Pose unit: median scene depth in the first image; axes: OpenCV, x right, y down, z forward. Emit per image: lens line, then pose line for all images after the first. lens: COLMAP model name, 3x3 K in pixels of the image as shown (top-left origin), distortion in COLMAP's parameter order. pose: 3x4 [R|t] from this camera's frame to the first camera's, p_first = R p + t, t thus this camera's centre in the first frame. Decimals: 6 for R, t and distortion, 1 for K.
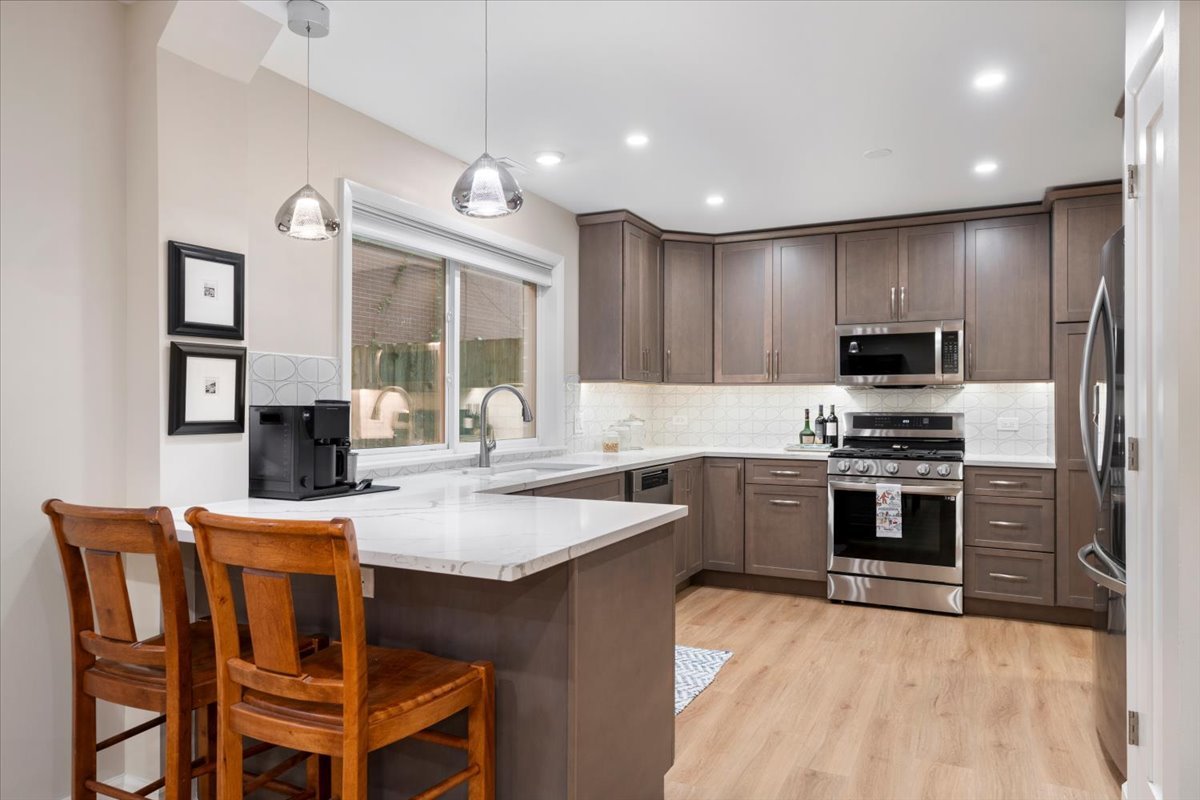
lens RADIAL K [[765.8, 0, 598.8], [0, 765.8, 394.4], [0, 0, 1]] dist [-0.003968, -0.002259]
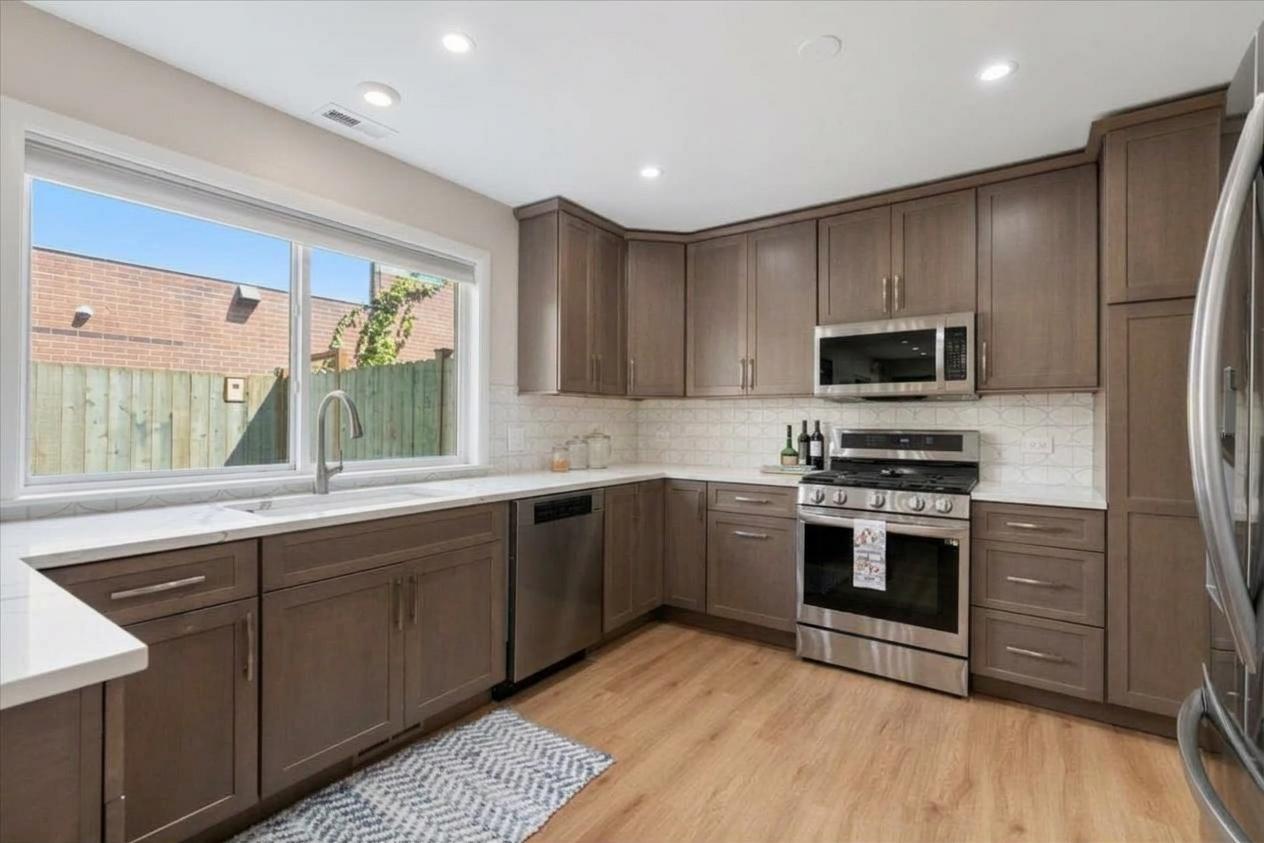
lens RADIAL K [[570.6, 0, 629.6], [0, 570.6, 417.4], [0, 0, 1]] dist [-0.003478, 0.000521]
pose [[0.989317, 0.001431, -0.145773, 0.226817], [-0.001176, 0.999998, 0.001836, 0.010710], [0.145775, -0.001645, 0.989316, 0.395499]]
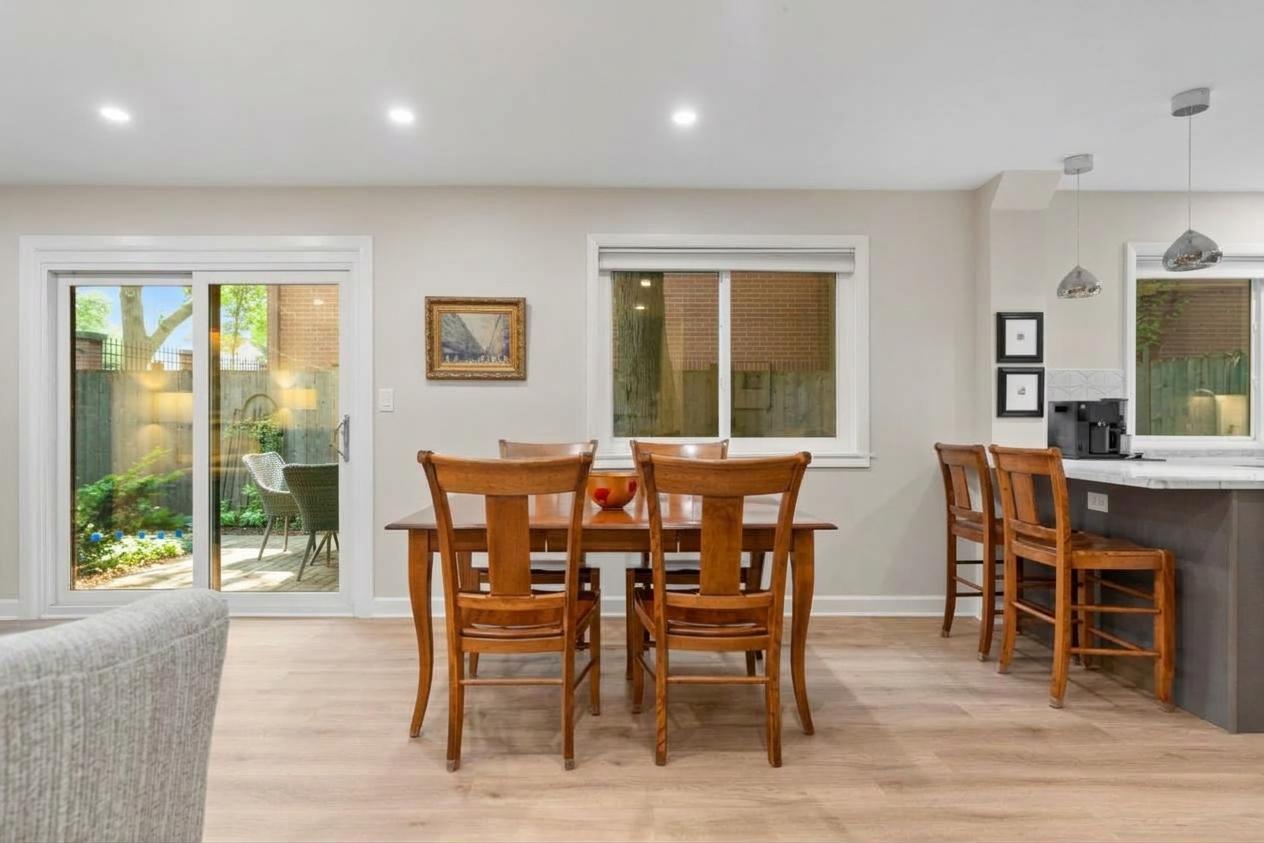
lens RADIAL K [[661.1, 0, 636.5], [0, 661.1, 421.1], [0, 0, 1]] dist [0.008009, 0.000795]
pose [[0.463801, 0.004587, -0.885927, 0.236240], [0.009277, 0.999907, 0.010033, 0.019618], [0.885891, -0.012872, 0.463715, -0.269435]]
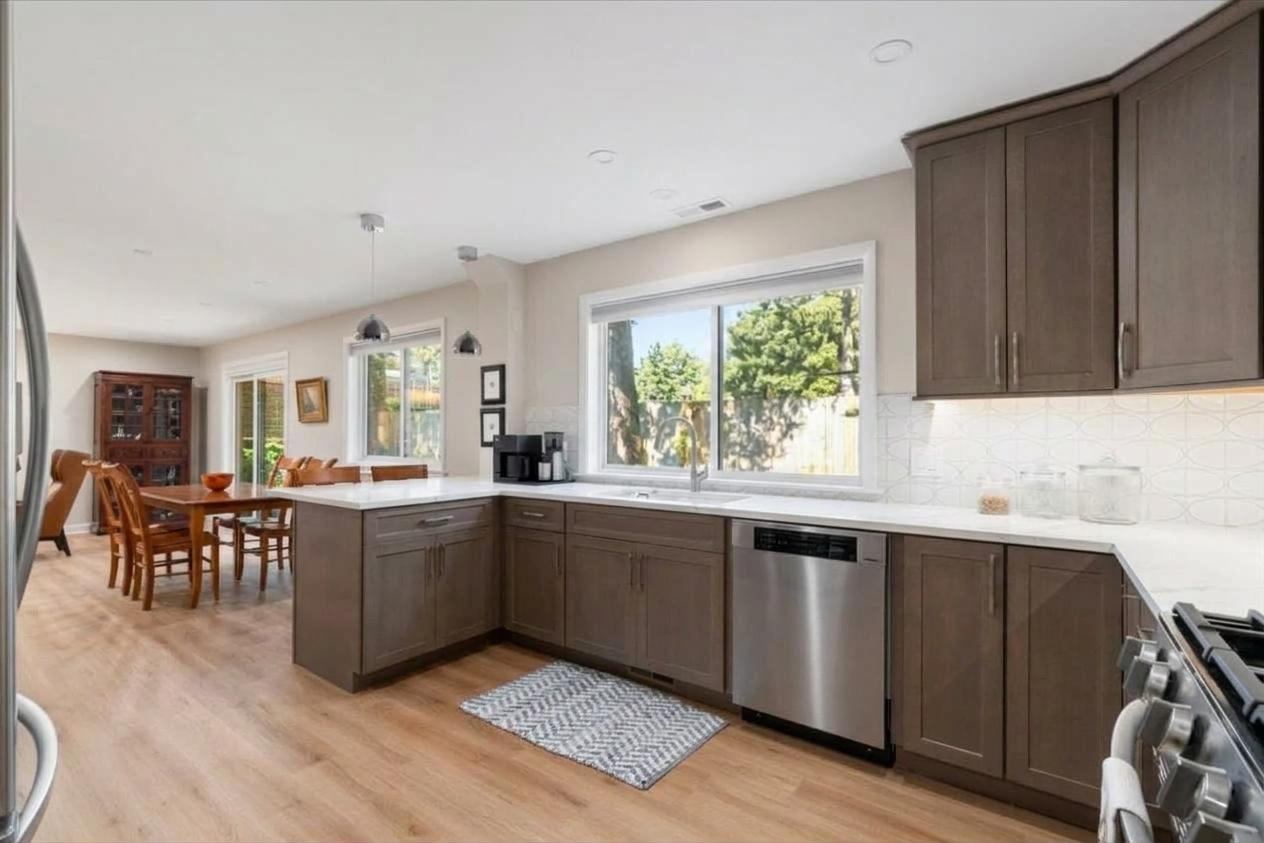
lens RADIAL K [[570.6, 0, 623.8], [0, 570.6, 424.0], [0, 0, 1]] dist [-0.003478, 0.000521]
pose [[-0.180396, -0.016695, -0.983452, 0.592983], [0.010037, 0.999773, -0.018813, 0.010696], [0.983543, -0.013264, -0.180187, 0.916088]]
